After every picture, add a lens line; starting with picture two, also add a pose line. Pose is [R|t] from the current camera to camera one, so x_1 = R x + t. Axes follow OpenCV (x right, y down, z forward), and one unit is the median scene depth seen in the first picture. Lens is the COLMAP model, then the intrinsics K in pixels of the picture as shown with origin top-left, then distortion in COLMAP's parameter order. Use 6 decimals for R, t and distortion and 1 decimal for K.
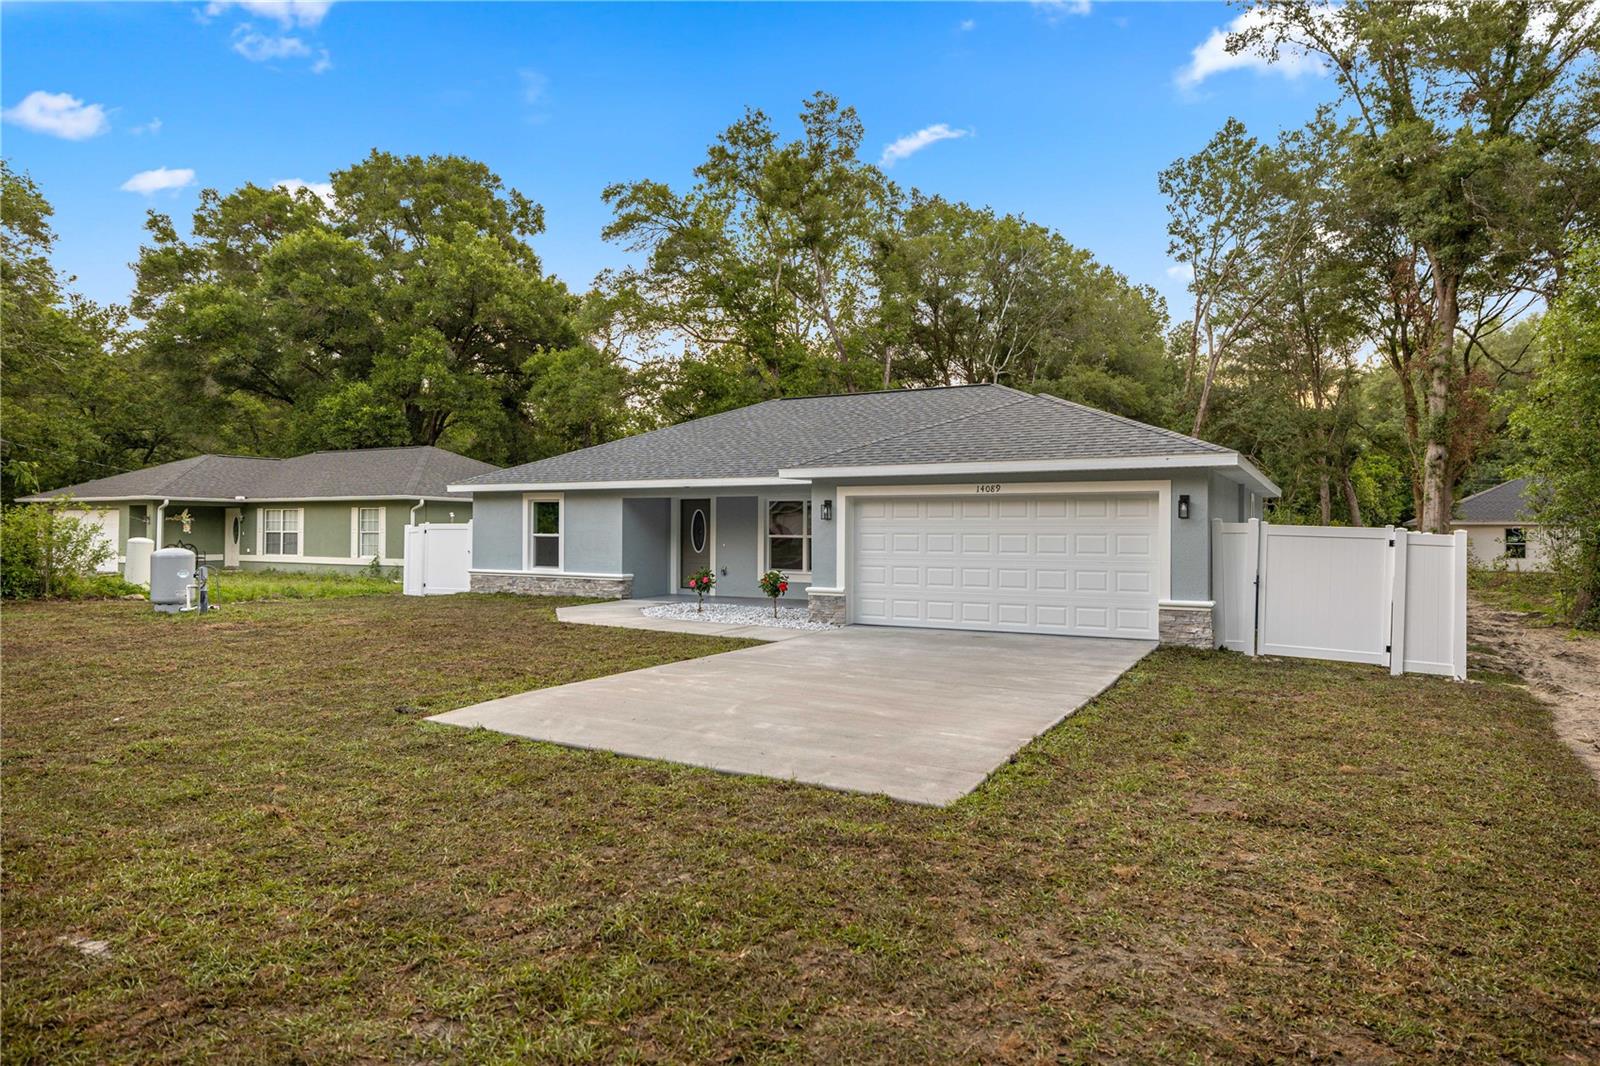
lens RADIAL K [[984.3, 0, 793.4], [0, 984.3, 525.5], [0, 0, 1]] dist [0.001324, 0.000119]
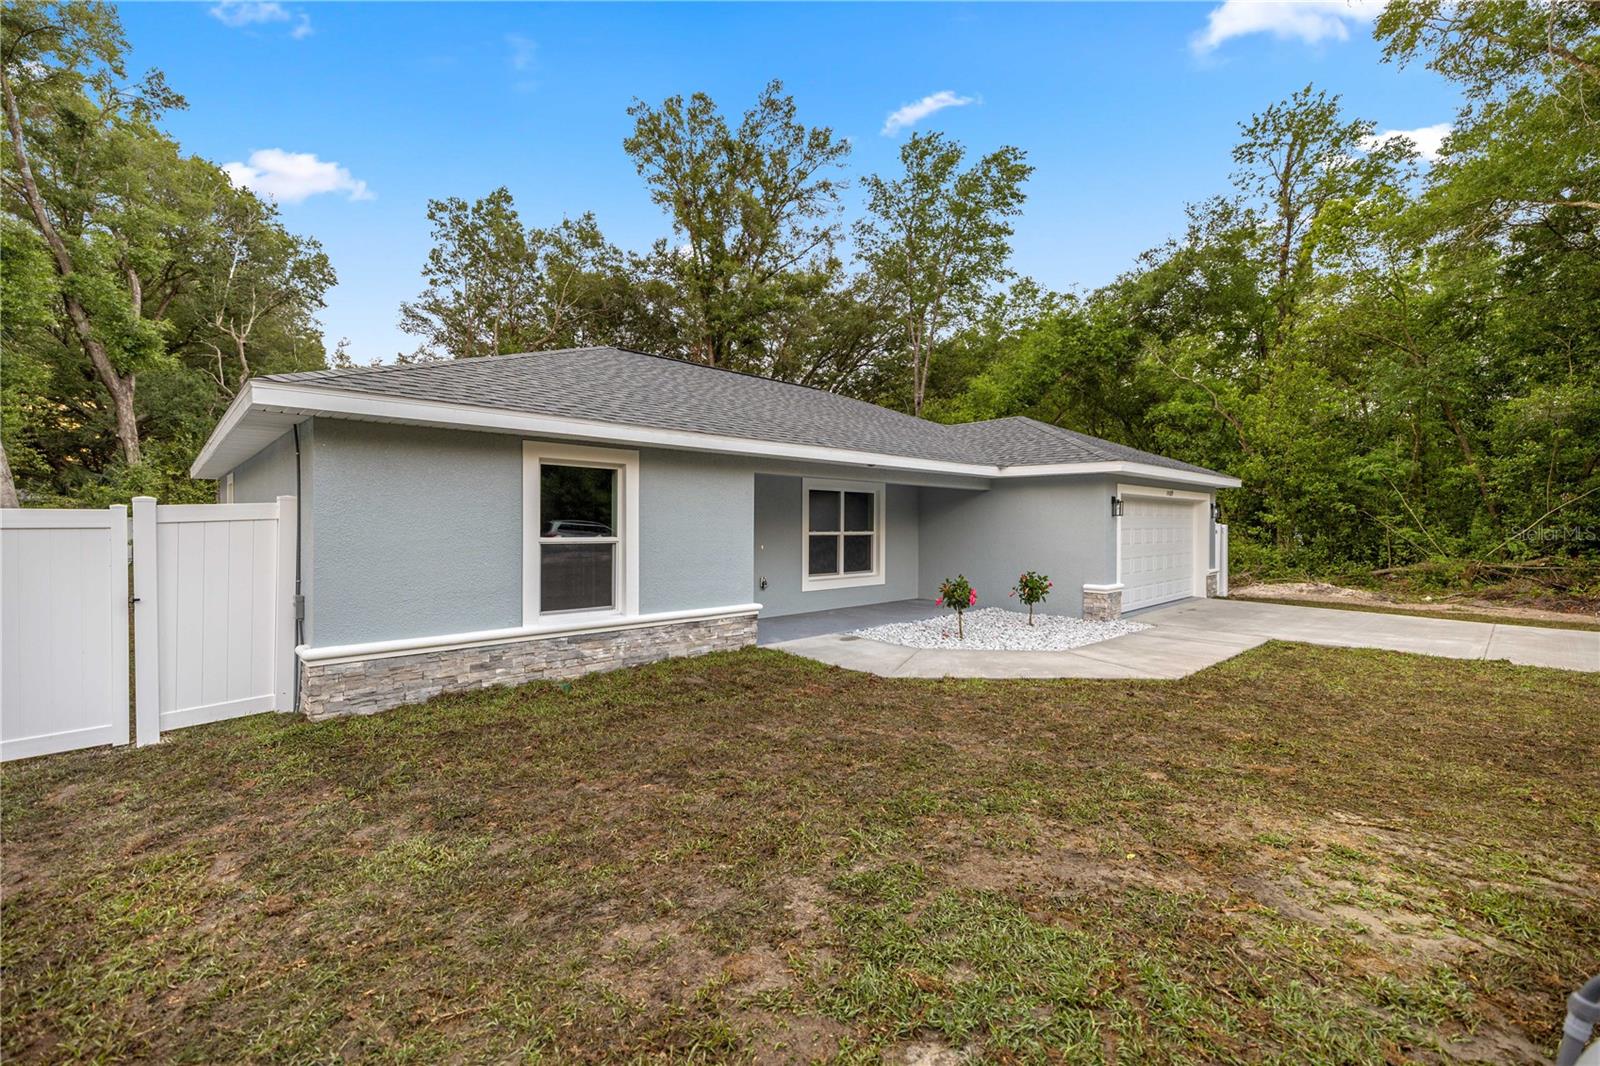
lens RADIAL K [[673.0, 0, 798.7], [0, 673.0, 535.8], [0, 0, 1]] dist [0.000997, 0.000051]
pose [[0.285920, -0.020215, 0.958040, -0.512790], [-0.005687, 0.999724, 0.022792, 0.000399], [-0.958236, -0.011965, 0.285727, 0.808688]]
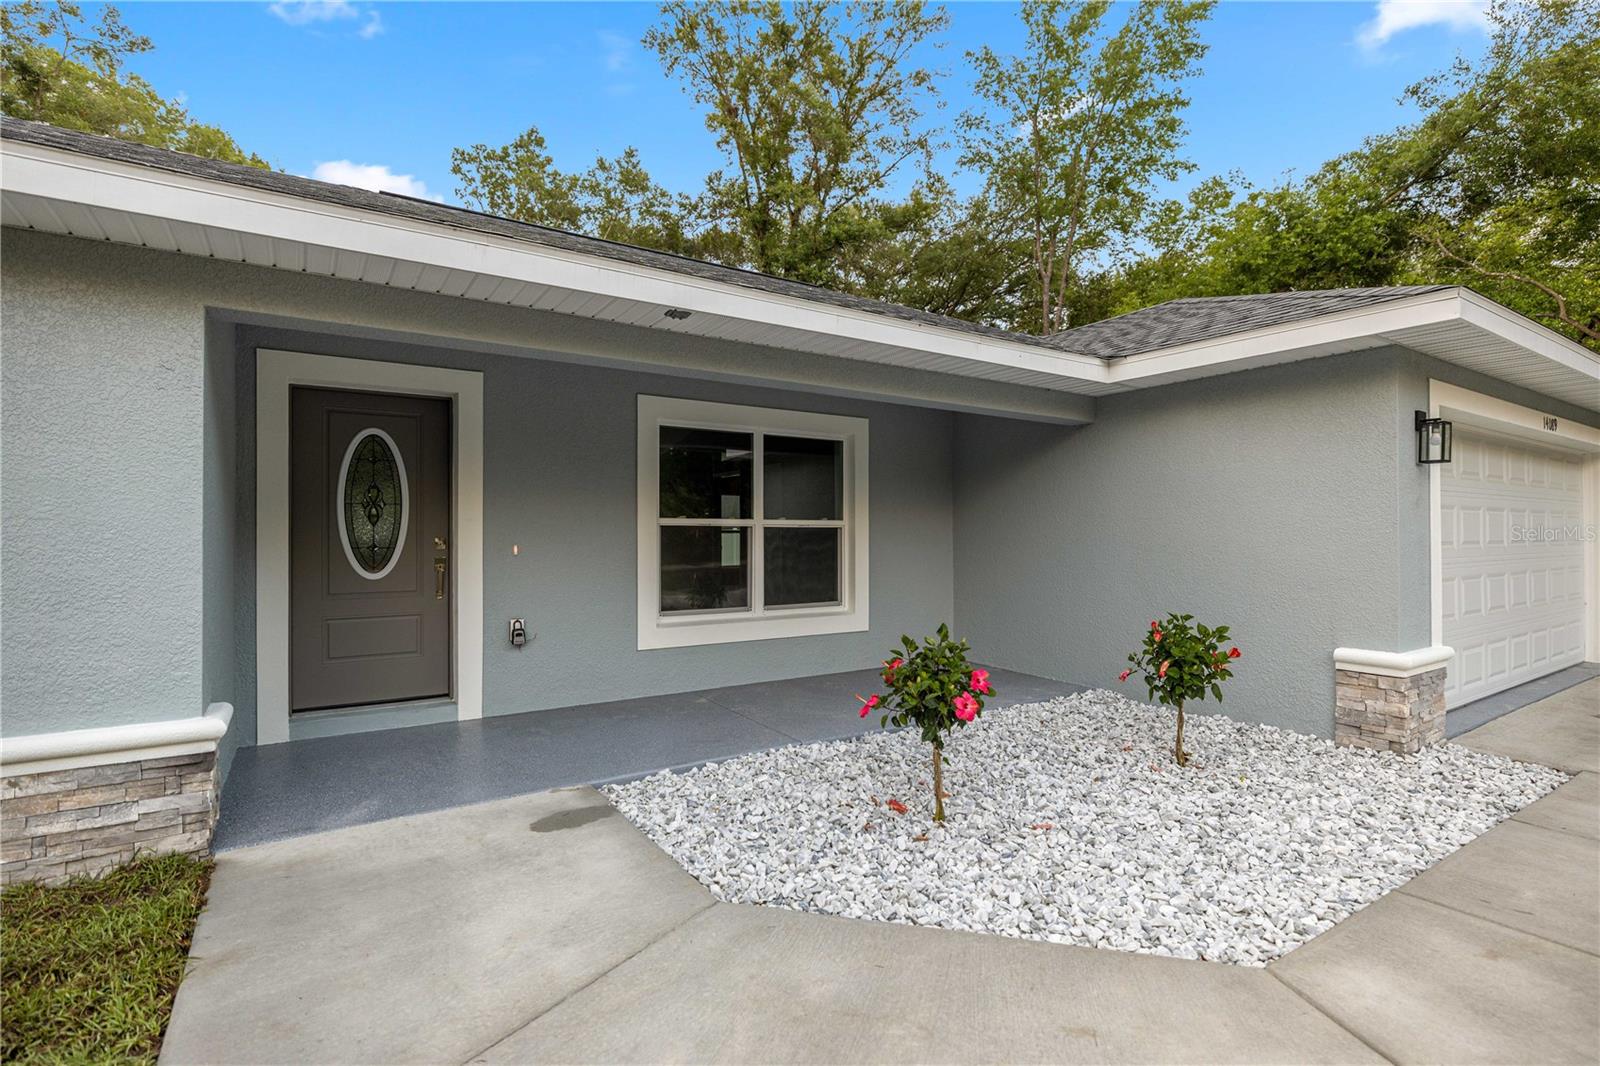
lens RADIAL K [[754.0, 0, 800.0], [0, 754.0, 533.0], [0, 0, 1]] dist [-0.011476, 0.007357]
pose [[0.463664, -0.002771, 0.886007, -0.234010], [0.001223, 0.999996, 0.002488, 0.013547], [-0.886010, -0.000070, 0.463665, 0.783788]]
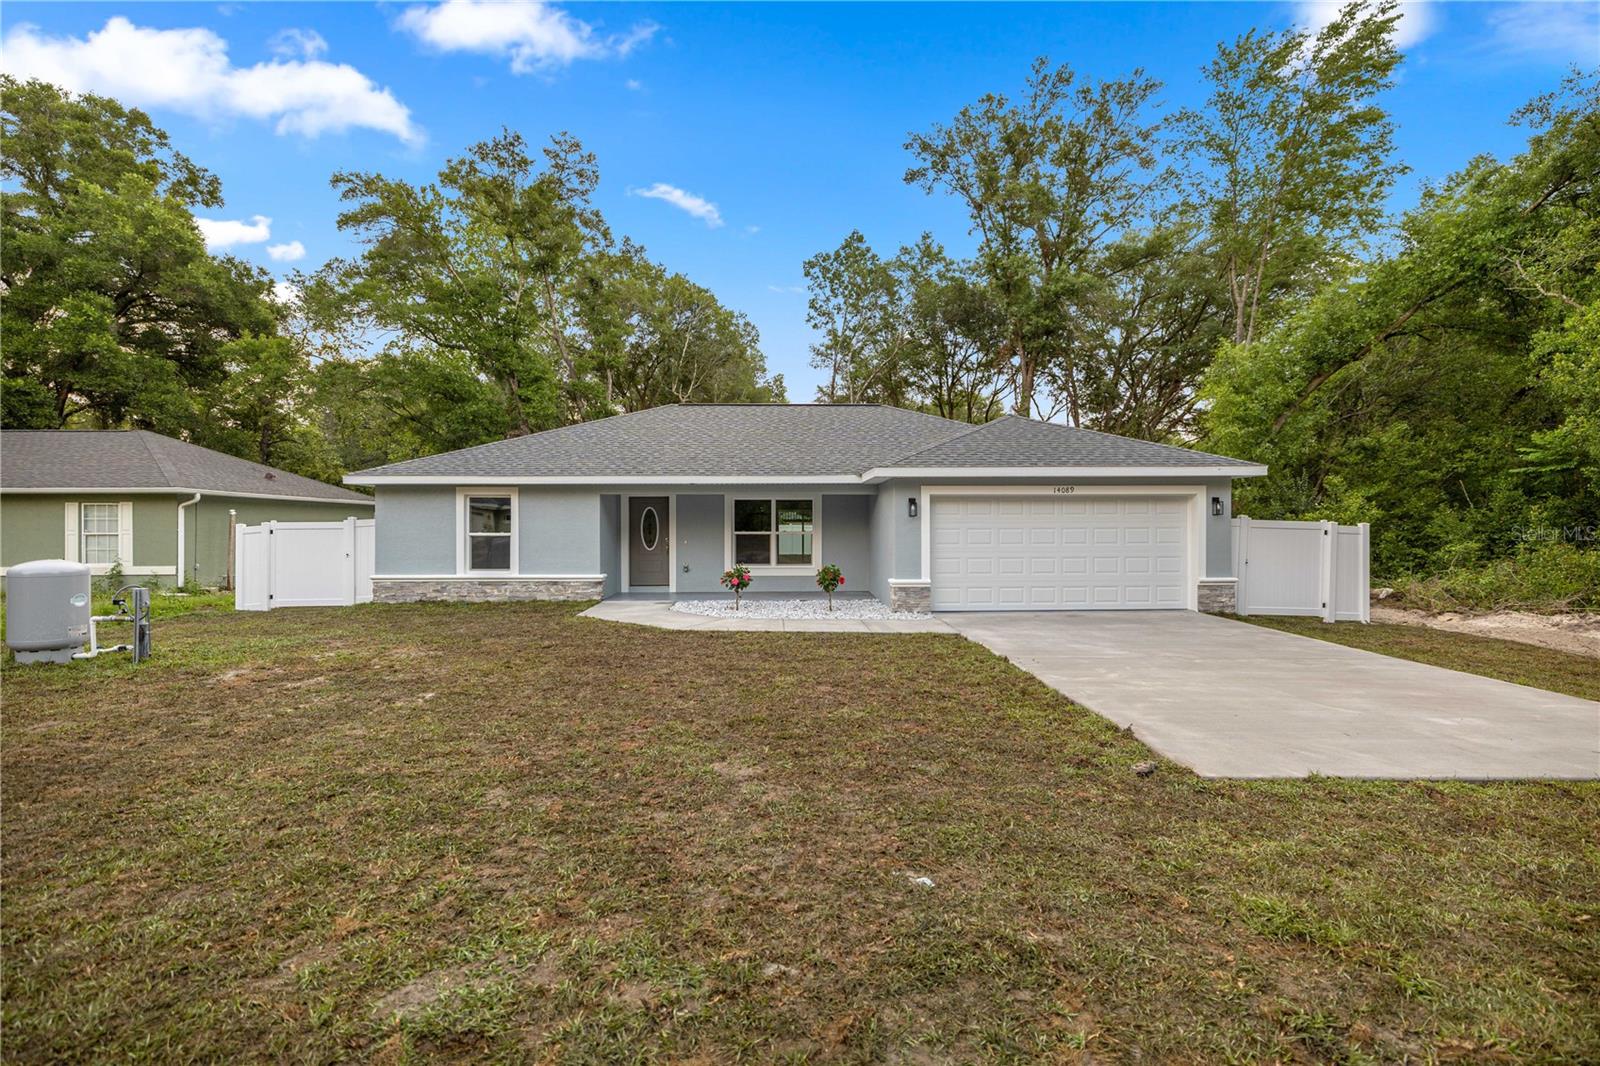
lens RADIAL K [[754.0, 0, 800.0], [0, 754.0, 533.0], [0, 0, 1]] dist [-0.011476, 0.007357]
pose [[0.854292, -0.009444, 0.519707, -0.362518], [0.003849, 0.999922, 0.011844, 0.001618], [-0.519779, -0.008118, 0.854262, 0.263726]]
